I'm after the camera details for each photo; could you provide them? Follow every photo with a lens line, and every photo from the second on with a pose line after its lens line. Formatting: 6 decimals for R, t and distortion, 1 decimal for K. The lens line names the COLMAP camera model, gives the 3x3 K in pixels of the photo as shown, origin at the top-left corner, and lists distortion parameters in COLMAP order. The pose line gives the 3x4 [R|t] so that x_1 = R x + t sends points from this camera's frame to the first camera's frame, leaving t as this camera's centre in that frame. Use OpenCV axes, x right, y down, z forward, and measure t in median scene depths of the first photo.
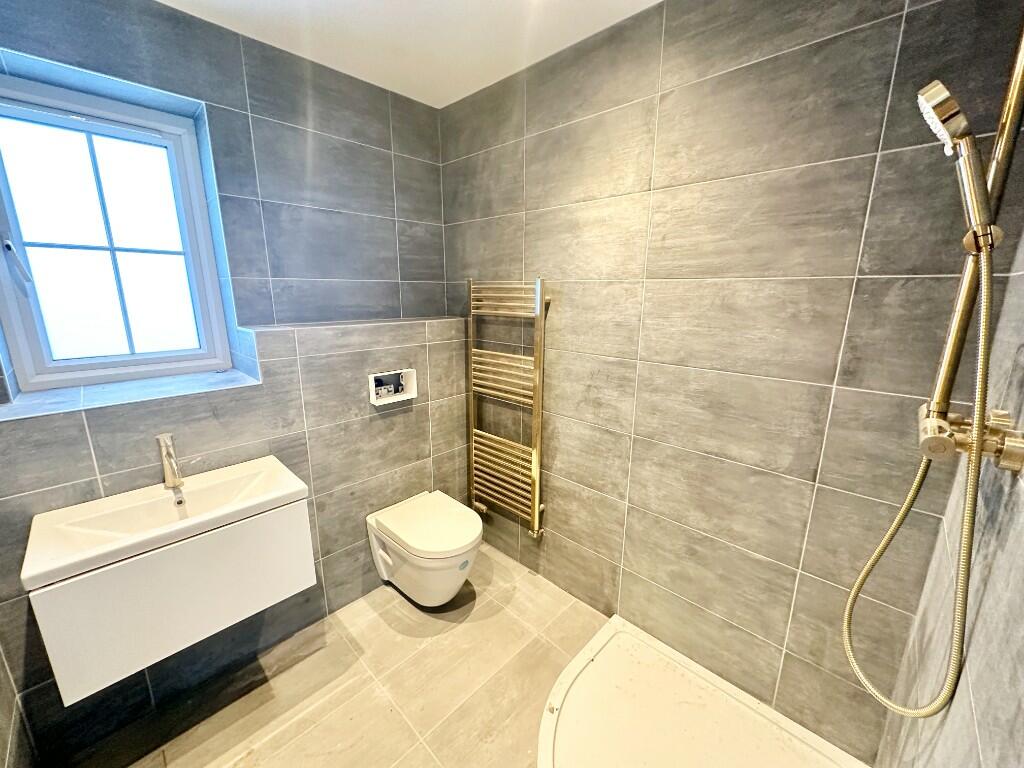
lens RADIAL K [[405.6, 0, 512.7], [0, 405.6, 384.2], [0, 0, 1]] dist [-0.001698, 0.000212]
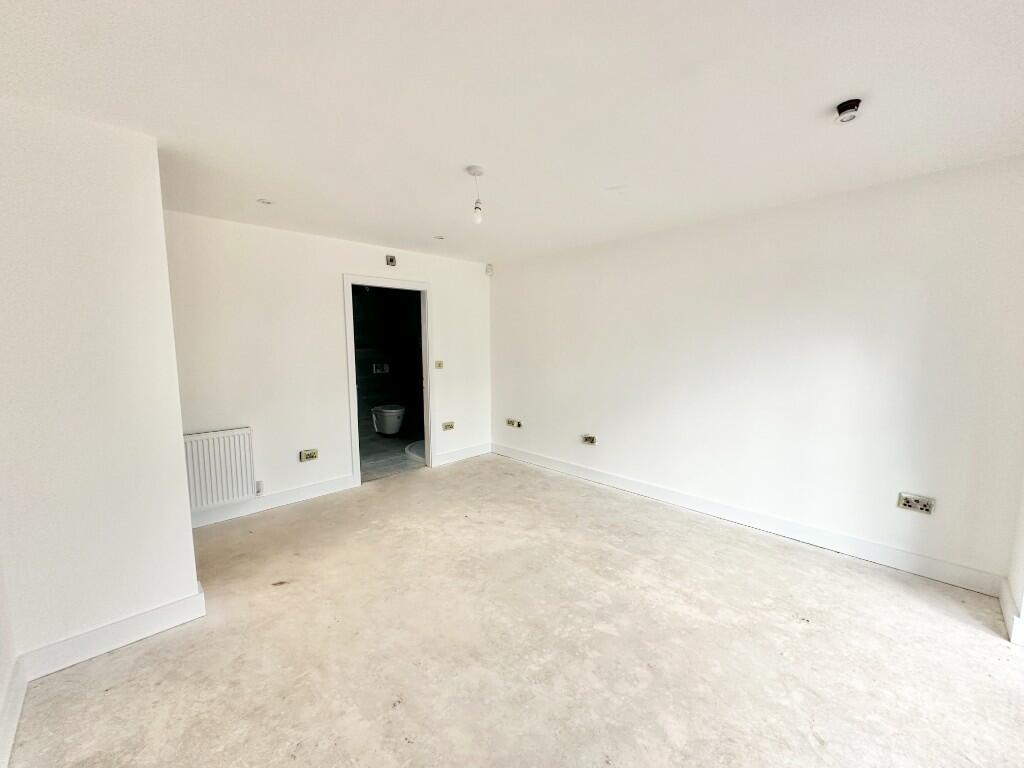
lens RADIAL K [[405.6, 0, 512.7], [0, 405.6, 384.2], [0, 0, 1]] dist [-0.001698, 0.000212]
pose [[0.999498, -0.005003, -0.031280, 0.882237], [0.001178, 0.992638, -0.121112, 0.540457], [0.031655, 0.121014, 0.992146, -2.229645]]
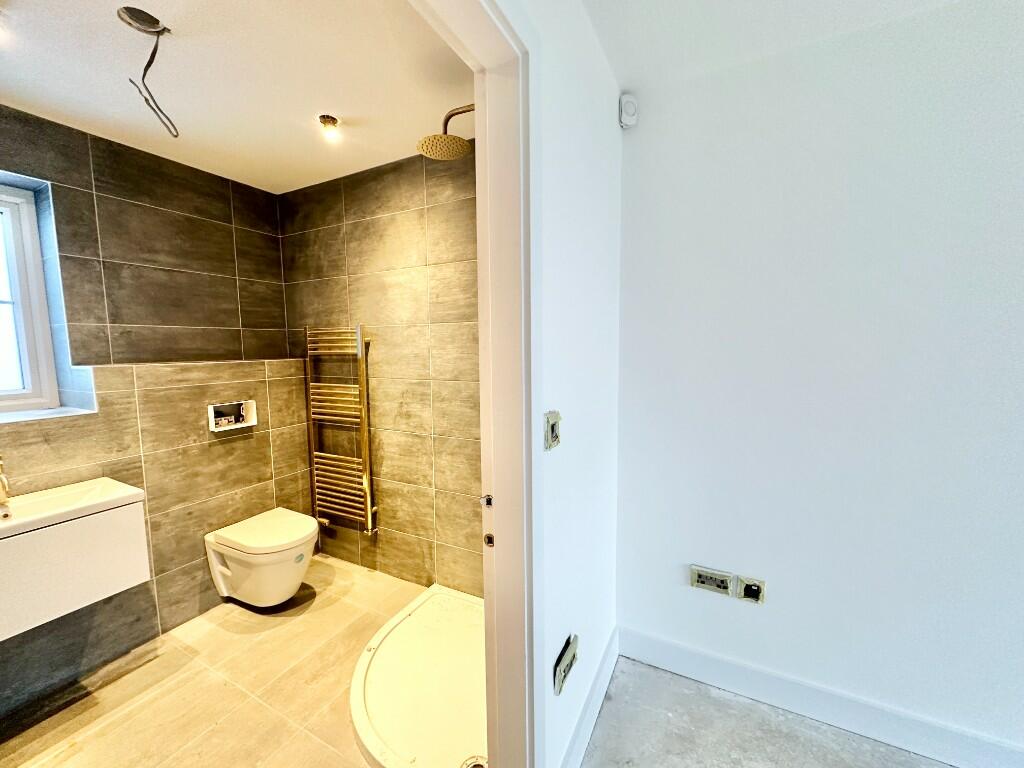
lens RADIAL K [[405.6, 0, 512.7], [0, 405.6, 384.2], [0, 0, 1]] dist [-0.001698, 0.000212]
pose [[0.959367, -0.043639, 0.278766, 0.161415], [0.080440, 0.989269, -0.121966, 0.127228], [-0.270452, 0.139434, 0.952583, -0.351026]]
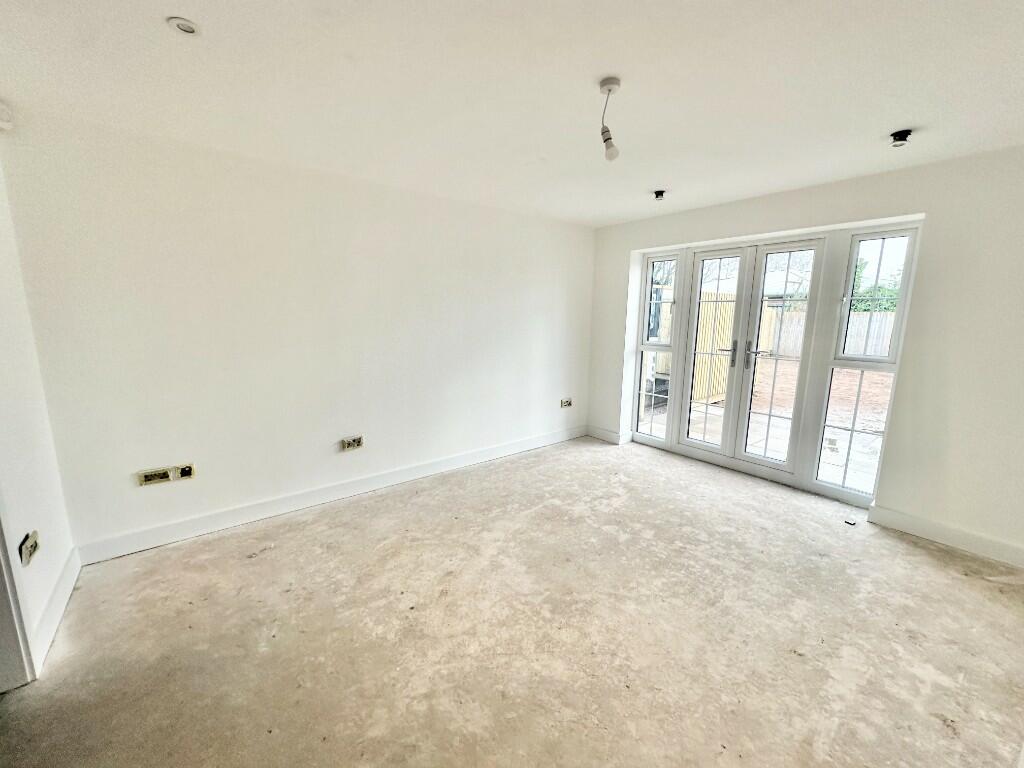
lens RADIAL K [[405.6, 0, 512.7], [0, 405.6, 384.2], [0, 0, 1]] dist [-0.001698, 0.000212]
pose [[0.130495, -0.169951, 0.976774, -0.270623], [0.210300, 0.967525, 0.140246, 0.243995], [-0.968888, 0.187115, 0.161998, -0.947796]]
